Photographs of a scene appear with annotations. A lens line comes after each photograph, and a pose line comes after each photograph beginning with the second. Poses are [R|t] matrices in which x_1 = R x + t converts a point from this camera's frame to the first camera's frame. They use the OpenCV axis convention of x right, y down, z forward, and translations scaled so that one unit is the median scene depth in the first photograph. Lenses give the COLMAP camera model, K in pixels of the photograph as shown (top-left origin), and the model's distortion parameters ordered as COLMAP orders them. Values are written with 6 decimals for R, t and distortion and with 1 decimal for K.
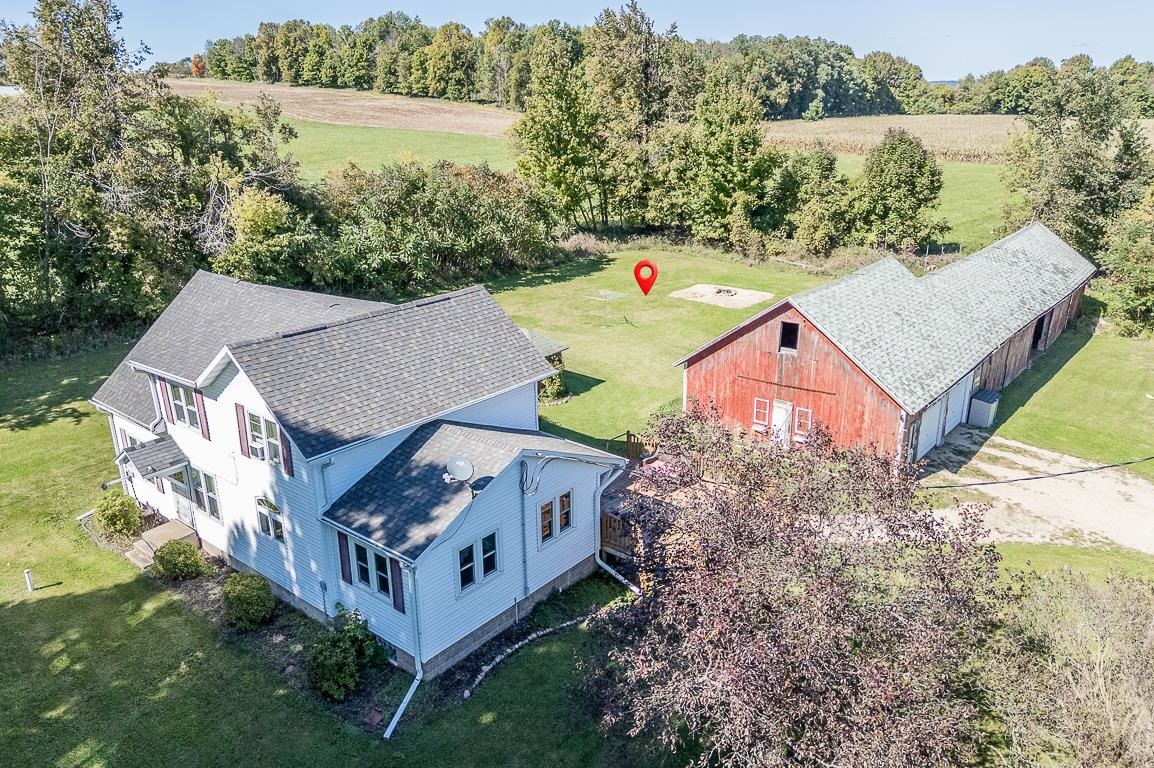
lens RADIAL K [[848.3, 0, 575.9], [0, 848.3, 393.6], [0, 0, 1]] dist [0.076808, -0.073774]
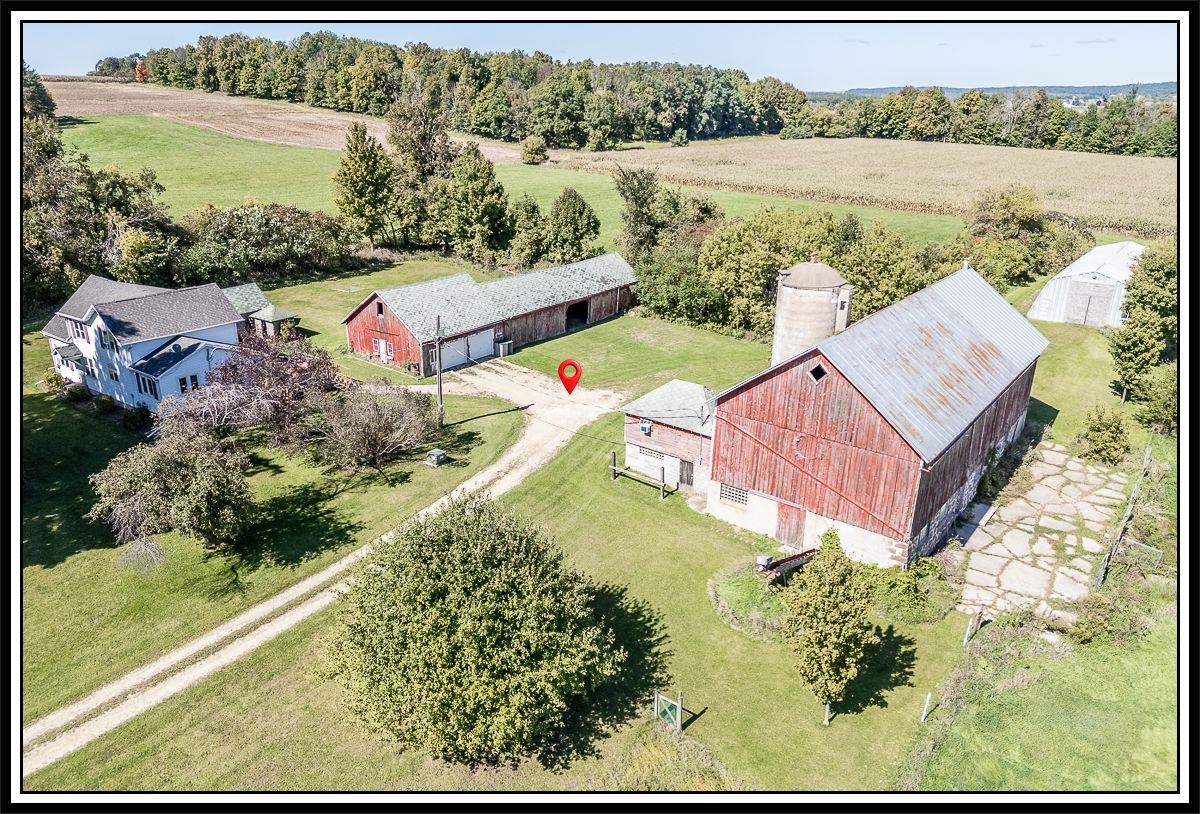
lens RADIAL K [[847.9, 0, 592.3], [0, 847.9, 405.9], [0, 0, 1]] dist [0.057592, -0.032411]
pose [[0.998298, 0.002347, 0.058274, 0.317758], [-0.003306, 0.999861, 0.016371, 0.067560], [-0.058228, -0.016536, 0.998166, -0.570314]]
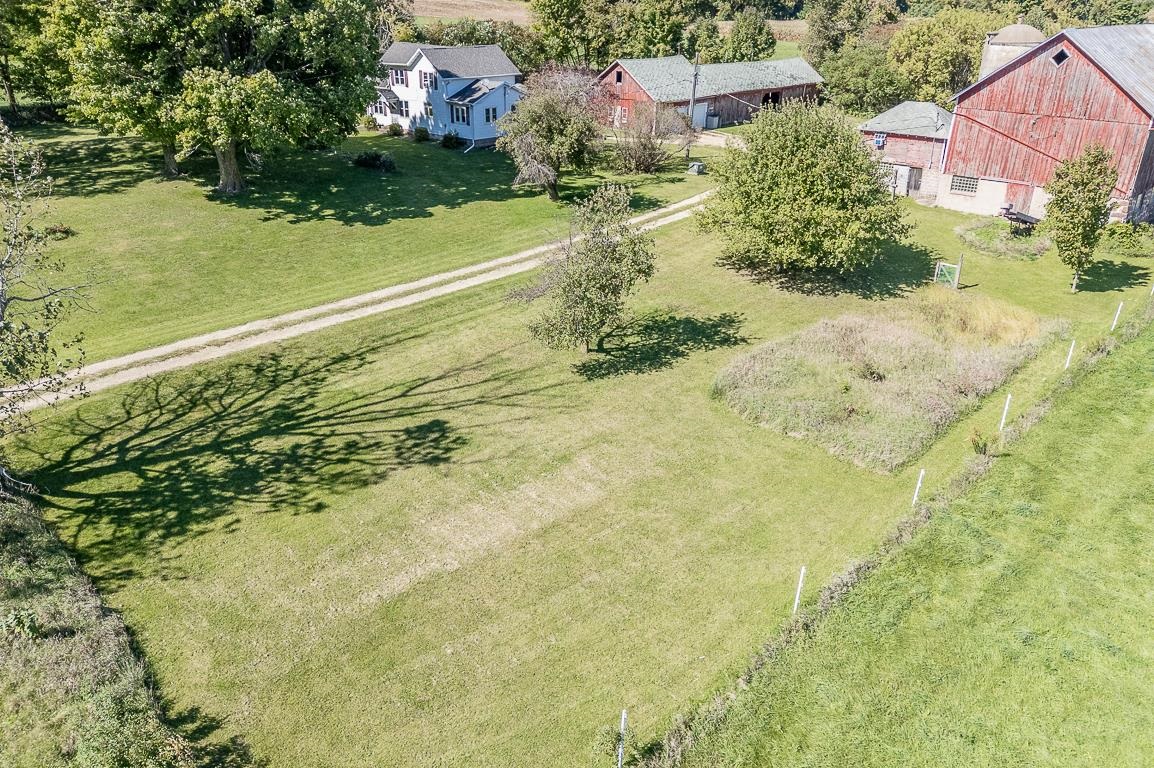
lens RADIAL K [[848.3, 0, 576.6], [0, 848.3, 361.2], [0, 0, 1]] dist [0.076808, -0.073774]
pose [[0.998074, 0.038280, -0.048822, 0.134258], [-0.035074, 0.997275, 0.064897, 0.294054], [0.051173, -0.063059, 0.996697, -0.762830]]
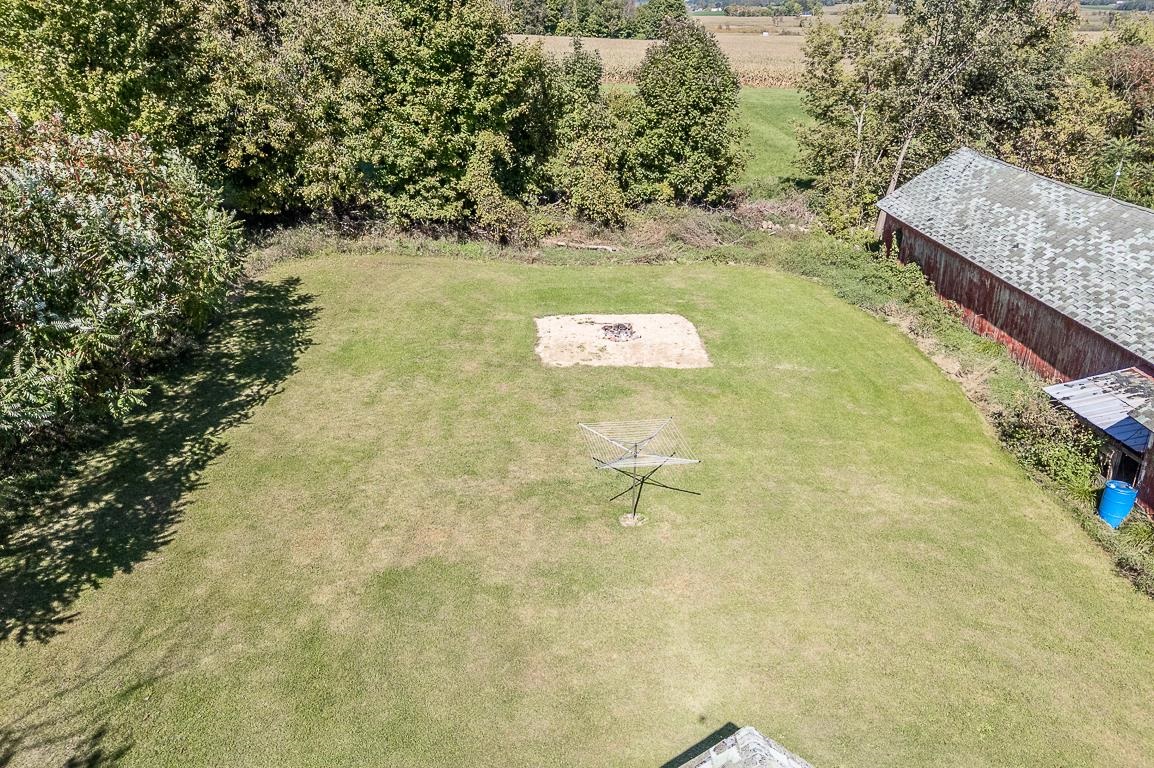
lens RADIAL K [[848.3, 0, 567.6], [0, 848.3, 376.7], [0, 0, 1]] dist [0.076808, -0.073774]
pose [[0.731010, -0.252823, 0.633801, -0.166185], [0.203540, 0.967335, 0.151111, -0.156807], [-0.651303, 0.018540, 0.758592, 0.550271]]
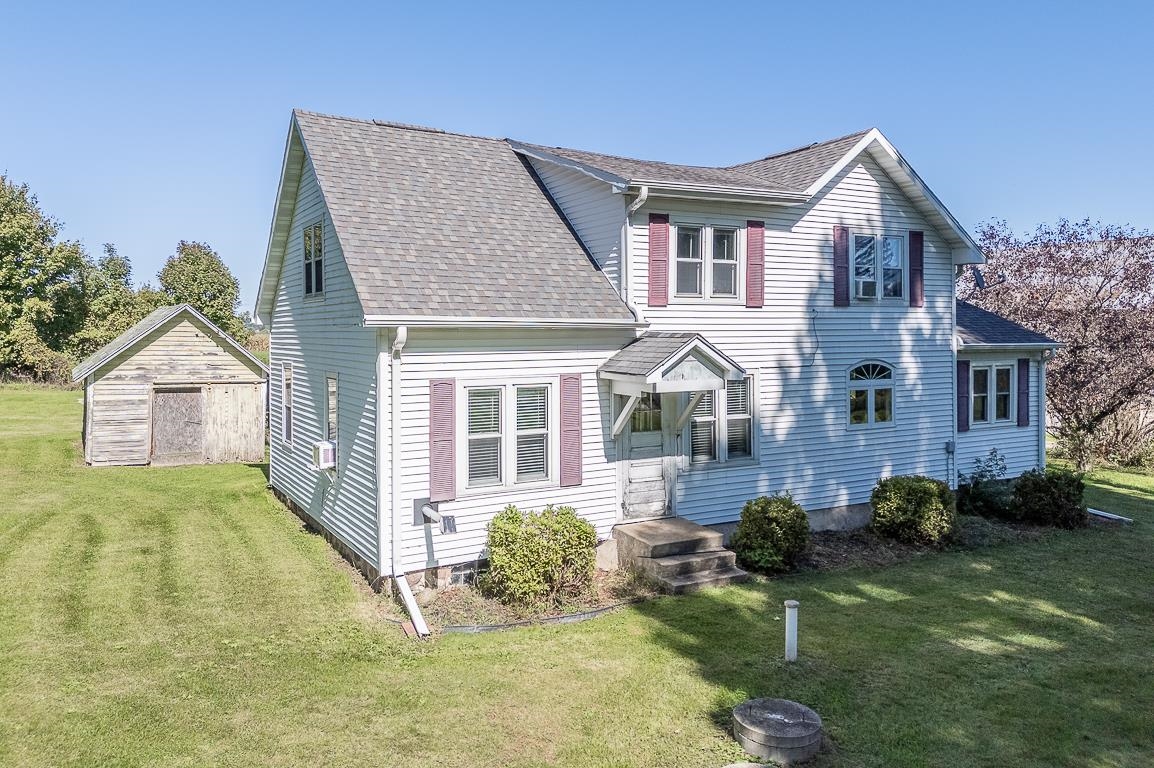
lens RADIAL K [[848.3, 0, 568.2], [0, 848.3, 331.0], [0, 0, 1]] dist [0.076808, -0.073774]
pose [[0.351111, 0.011497, 0.936263, -0.372890], [0.305734, 0.943711, -0.126243, 0.037710], [-0.885013, 0.330573, 0.327832, 0.329279]]
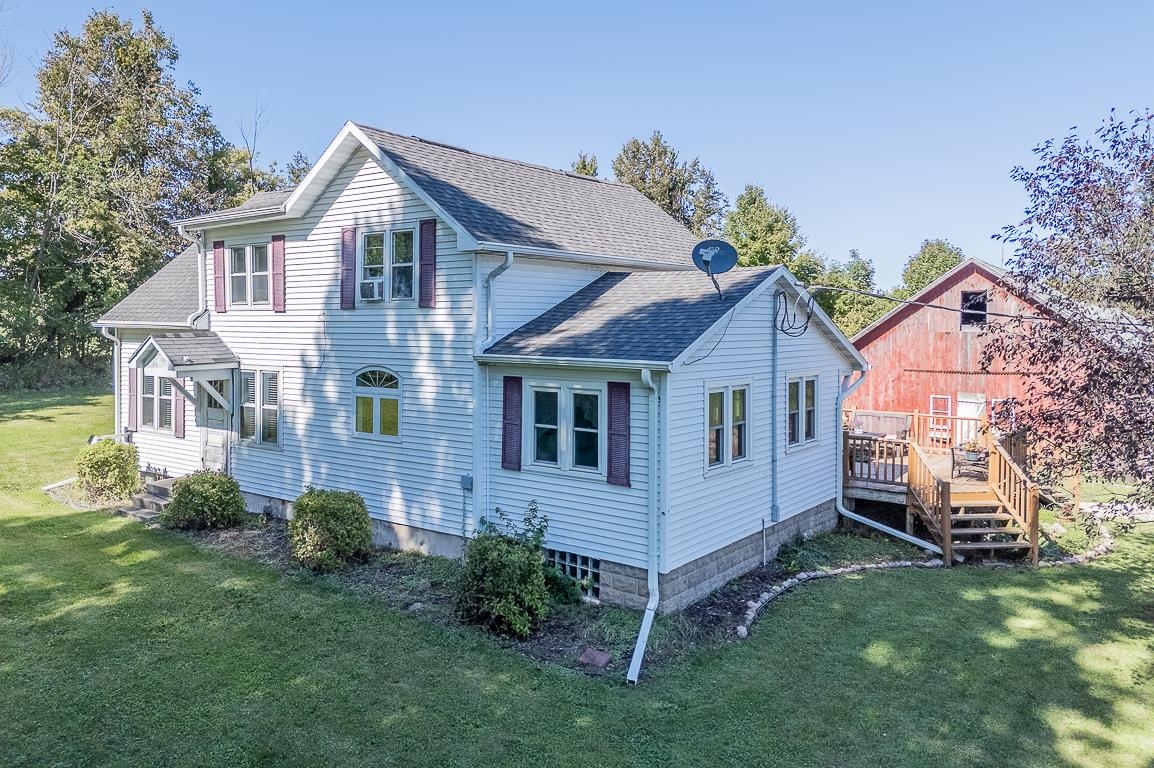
lens RADIAL K [[848.3, 0, 582.3], [0, 848.3, 327.3], [0, 0, 1]] dist [0.076808, -0.073774]
pose [[0.998251, 0.018960, 0.055998, -0.080374], [0.000264, 0.945738, -0.324930, 0.103020], [-0.059121, 0.324377, 0.944079, 0.121236]]
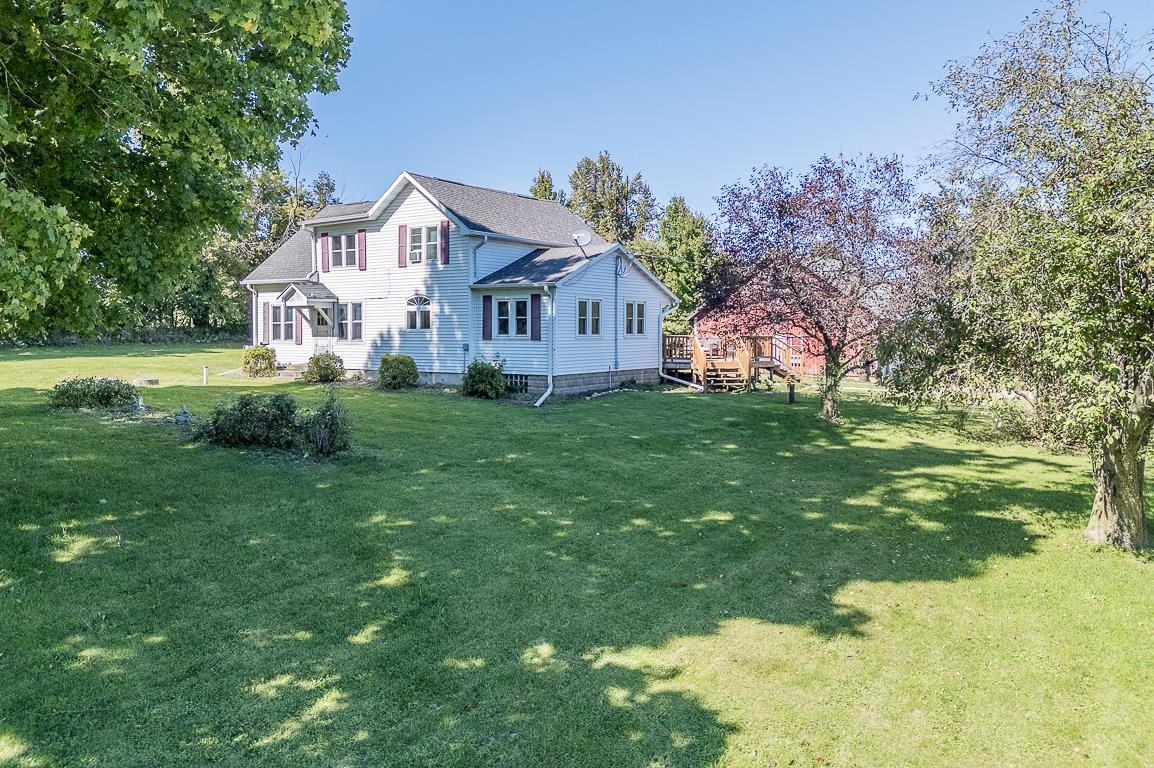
lens RADIAL K [[848.3, 0, 580.4], [0, 848.3, 338.2], [0, 0, 1]] dist [0.076808, -0.073774]
pose [[0.996173, 0.014850, 0.086136, -0.075405], [0.013522, 0.947419, -0.319711, 0.202506], [-0.086354, 0.319652, 0.943592, -0.075731]]
